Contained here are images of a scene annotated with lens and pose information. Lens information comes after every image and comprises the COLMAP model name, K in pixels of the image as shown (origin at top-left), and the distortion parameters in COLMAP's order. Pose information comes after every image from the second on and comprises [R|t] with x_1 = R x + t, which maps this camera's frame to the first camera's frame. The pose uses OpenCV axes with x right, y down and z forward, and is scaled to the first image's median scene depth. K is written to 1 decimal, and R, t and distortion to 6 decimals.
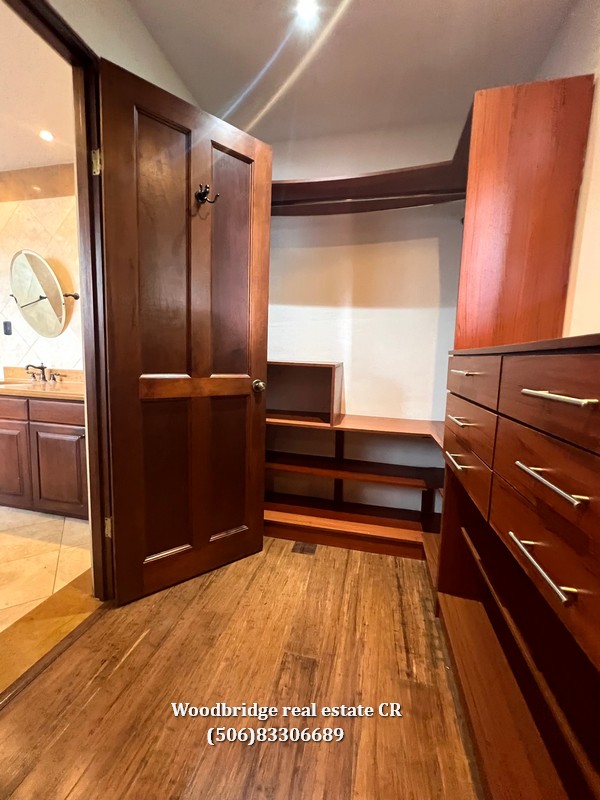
lens RADIAL K [[328.9, 0, 301.1], [0, 328.9, 396.7], [0, 0, 1]] dist [-0.003741, -0.000256]
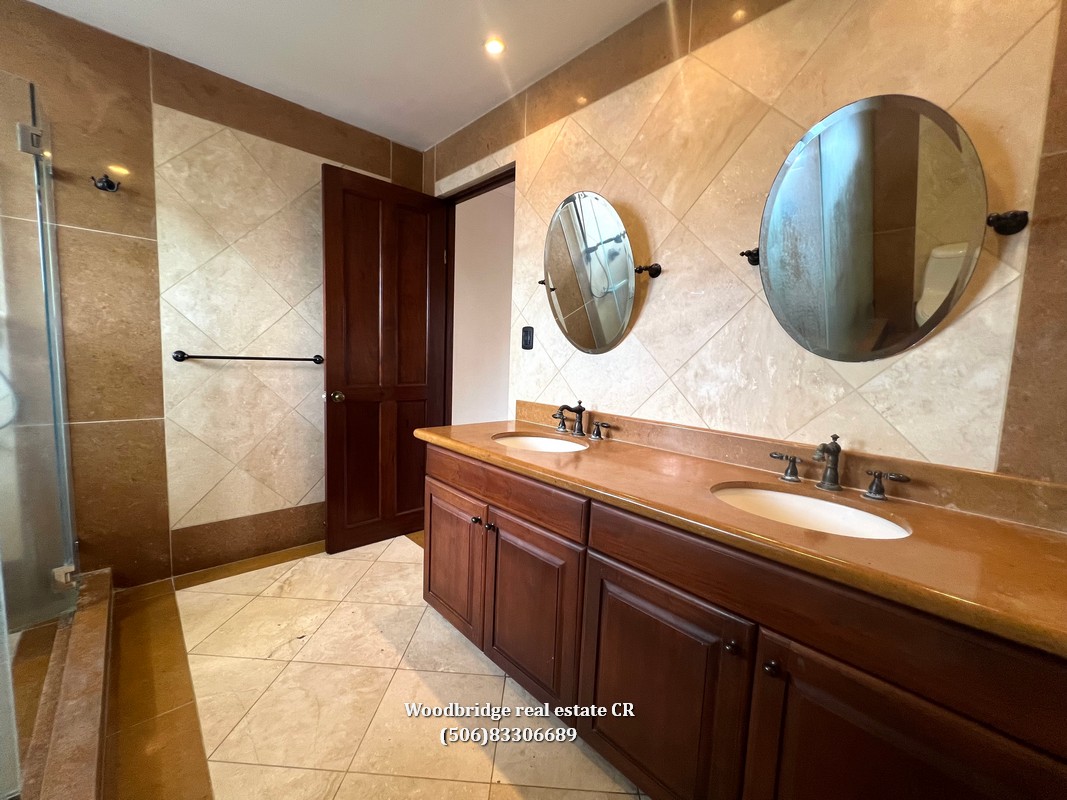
lens RADIAL K [[438.7, 0, 532.4], [0, 438.7, 401.9], [0, 0, 1]] dist [-0.003741, -0.000256]
pose [[0.823418, 0.057168, -0.564548, -0.448490], [-0.078851, 0.996787, -0.014069, -0.085196], [0.561930, 0.056099, 0.825280, 0.363148]]
